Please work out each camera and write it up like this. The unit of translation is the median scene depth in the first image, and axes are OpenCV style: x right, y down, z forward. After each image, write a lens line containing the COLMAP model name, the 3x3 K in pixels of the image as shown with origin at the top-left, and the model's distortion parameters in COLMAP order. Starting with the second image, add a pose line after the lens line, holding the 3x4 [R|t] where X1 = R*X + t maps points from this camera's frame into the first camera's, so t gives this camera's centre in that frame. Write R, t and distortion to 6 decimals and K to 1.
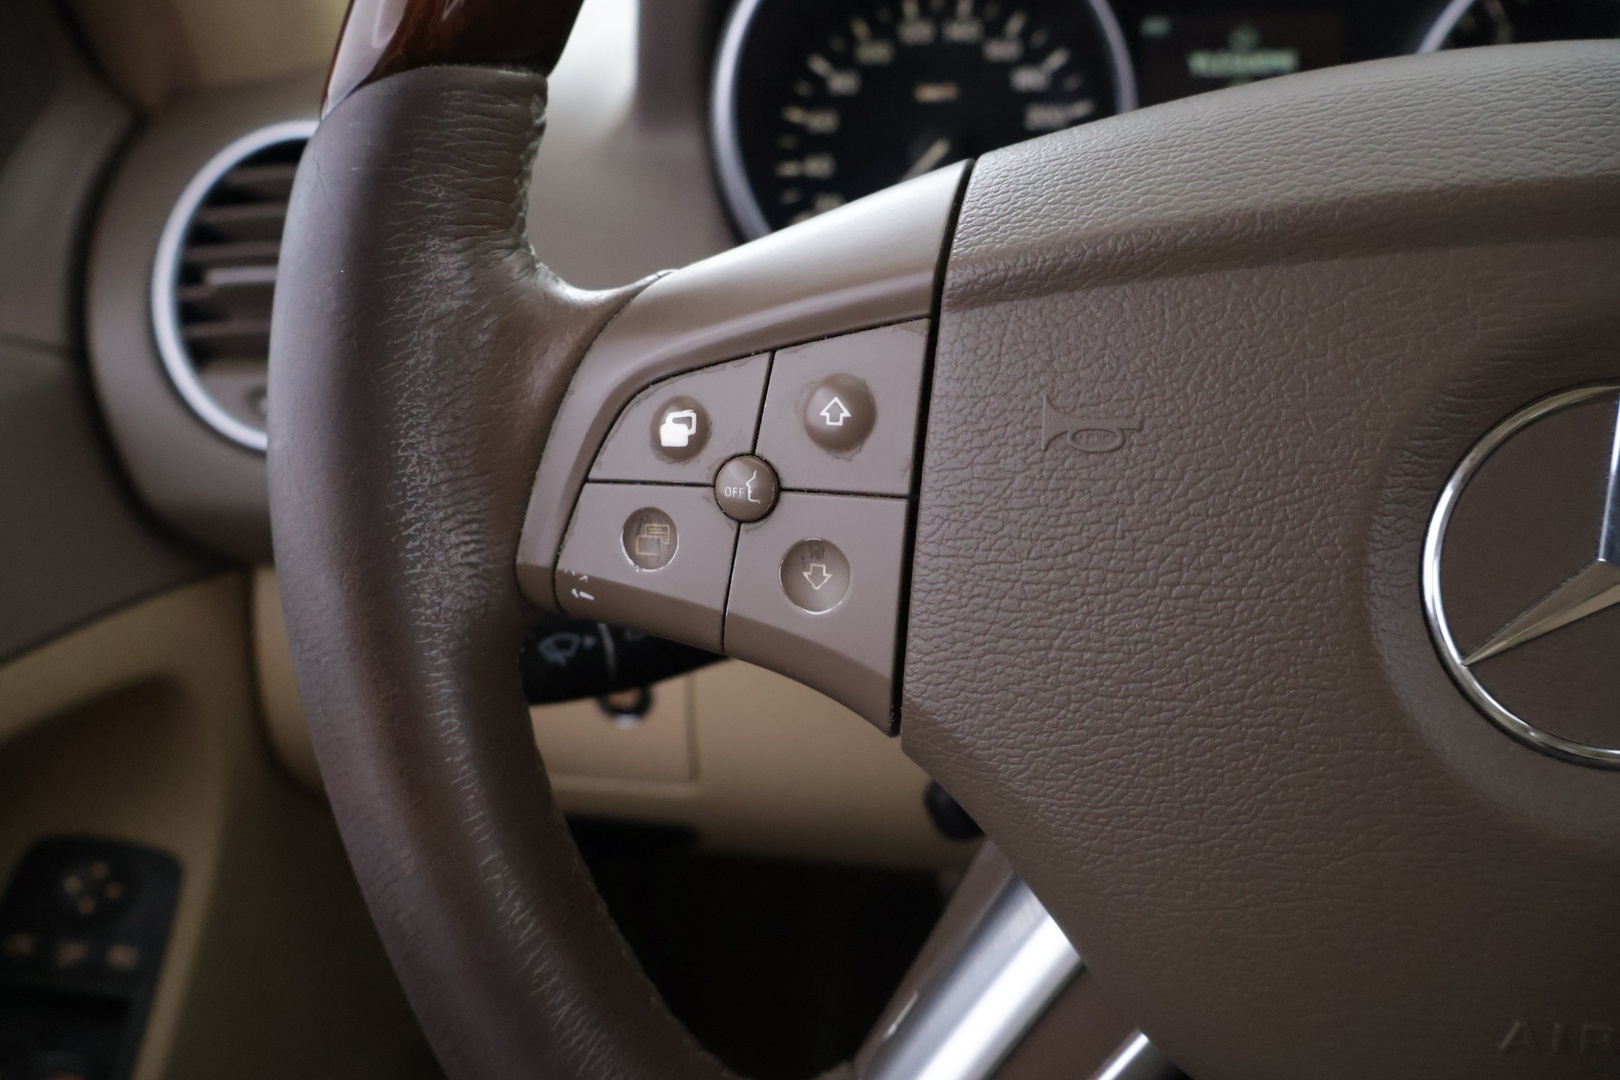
lens RADIAL K [[1365.4, 0, 804.8], [0, 1365.4, 550.7], [0, 0, 1]] dist [0.016111, -0.027401]
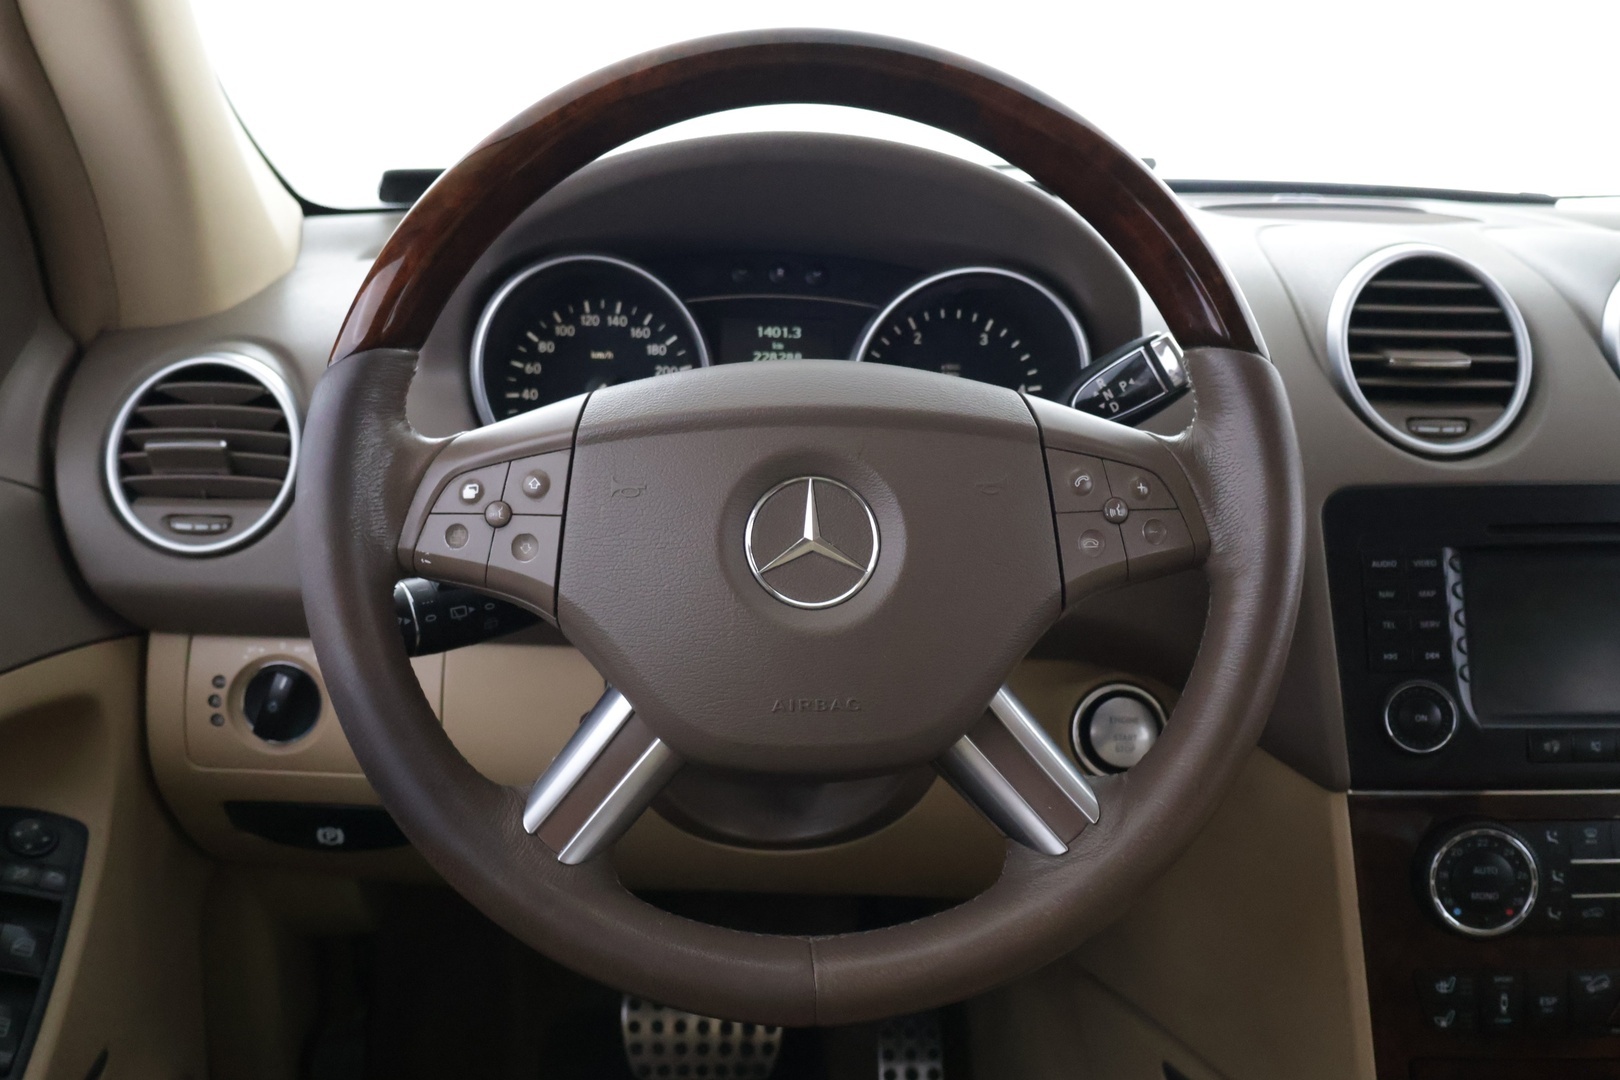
lens RADIAL K [[1620.4, 0, 794.9], [0, 1620.4, 536.2], [0, 0, 1]] dist [0.004349, 0.000000]
pose [[0.984751, 0.025404, 0.172108, -0.016154], [0.007973, 0.981652, -0.190514, 0.533553], [-0.173790, 0.188981, 0.966480, -1.858967]]
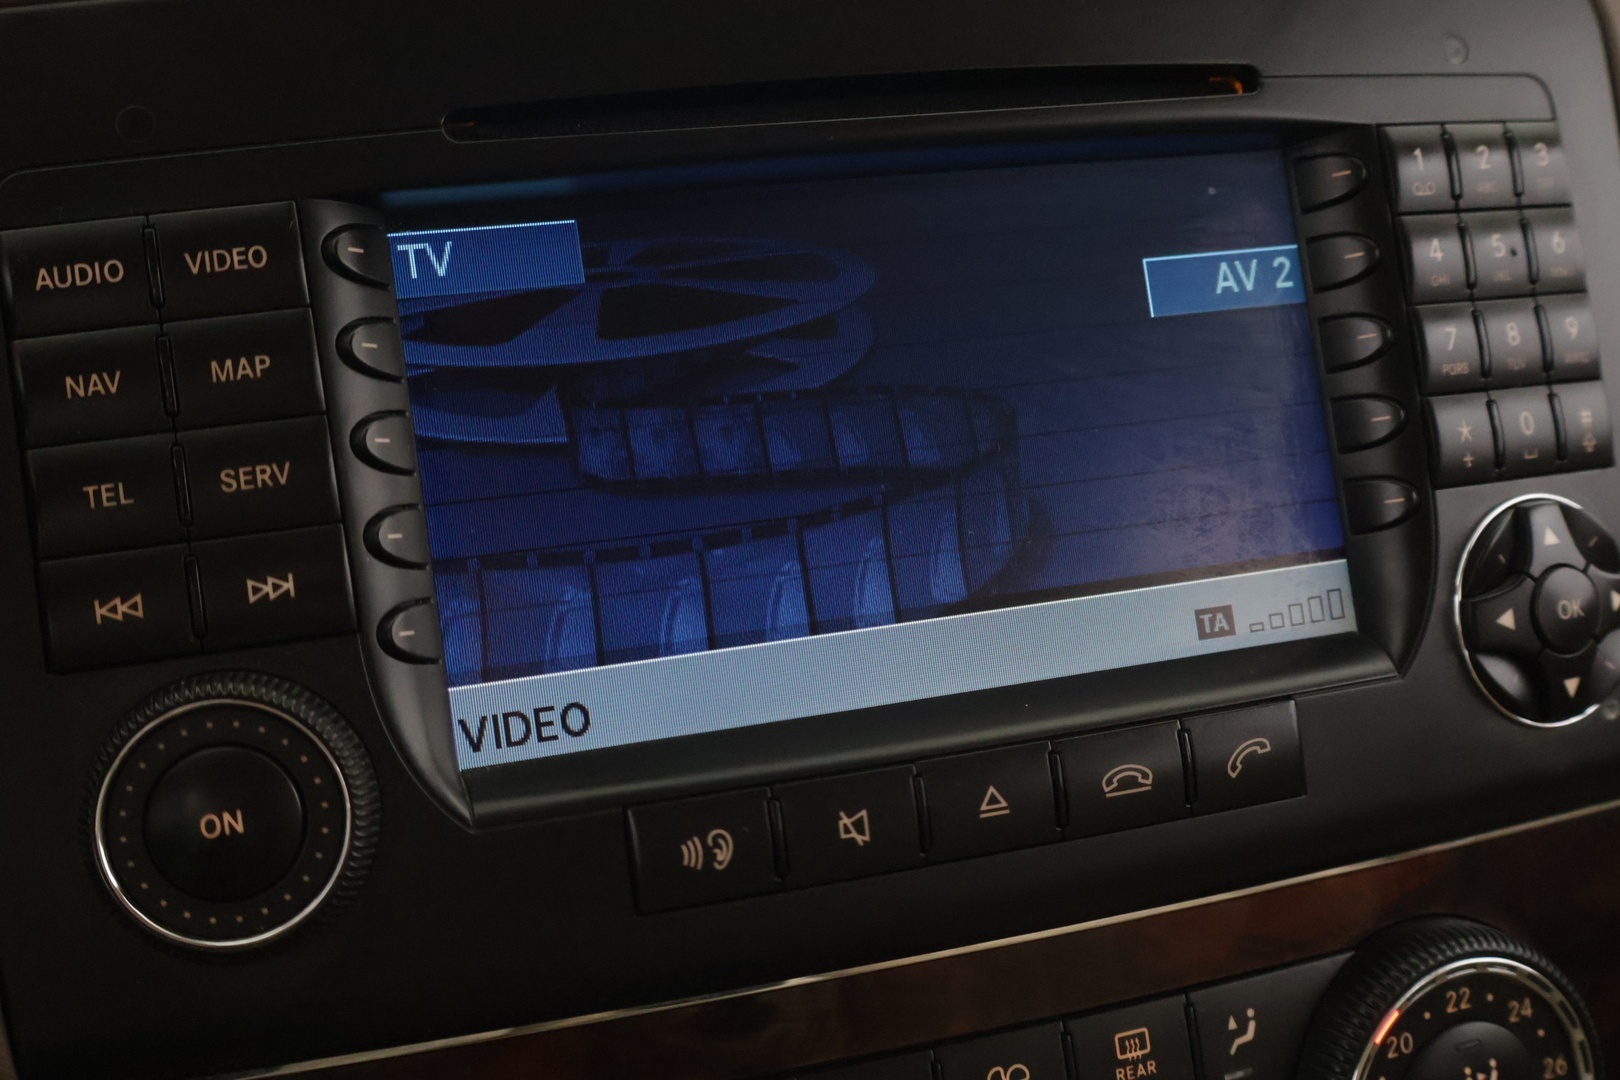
lens RADIAL K [[1966.7, 0, 796.4], [0, 1966.7, 532.9], [0, 0, 1]] dist [0.005468, 0.000000]
pose [[0.915912, -0.099406, 0.388876, 1.740092], [0.146981, 0.984616, -0.094491, 0.262101], [-0.373500, 0.143703, 0.916432, 0.083306]]
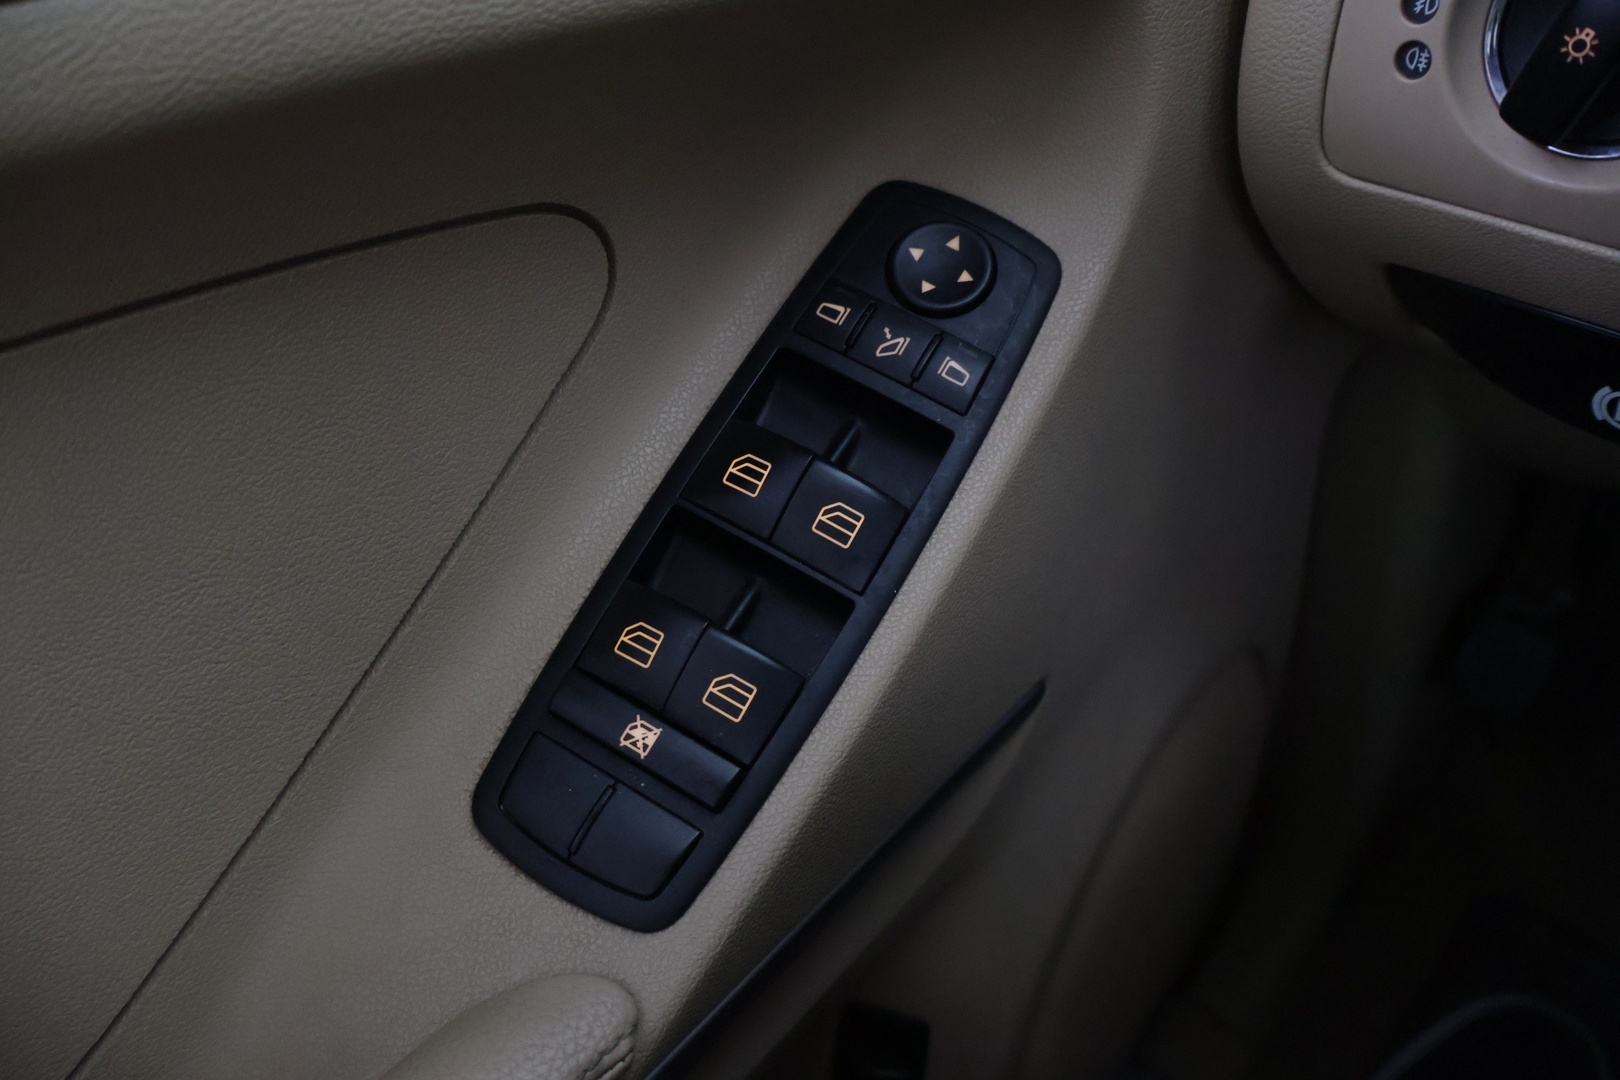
lens RADIAL K [[1365.4, 0, 814.7], [0, 1365.4, 554.9], [0, 0, 1]] dist [0.016111, -0.027401]
pose [[0.799023, 0.349832, -0.489060, -0.364306], [-0.181358, 0.915669, 0.358691, 0.287425], [0.573299, -0.197907, 0.795086, 0.771130]]
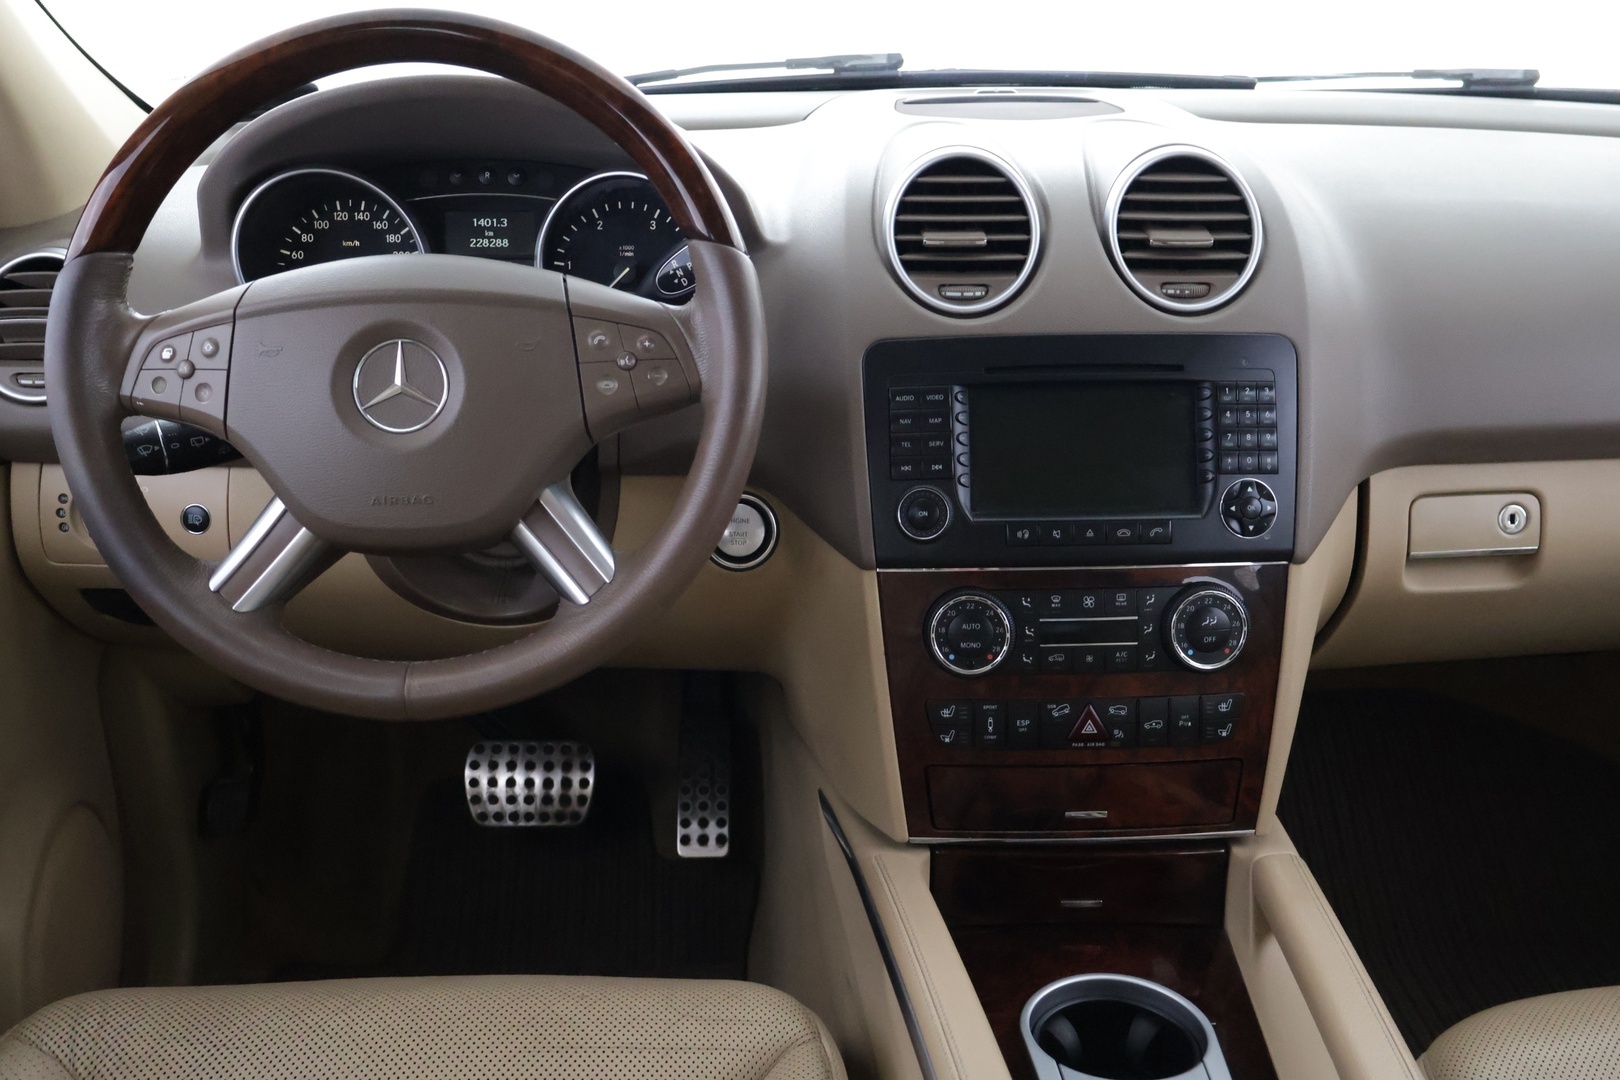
lens RADIAL K [[1620.4, 0, 810.7], [0, 1620.4, 549.9], [0, 0, 1]] dist [0.004349, 0.000000]
pose [[0.992126, 0.000183, 0.125242, 0.985555], [0.011437, 0.995689, -0.092050, 0.783663], [-0.124718, 0.092757, 0.987847, -3.151892]]
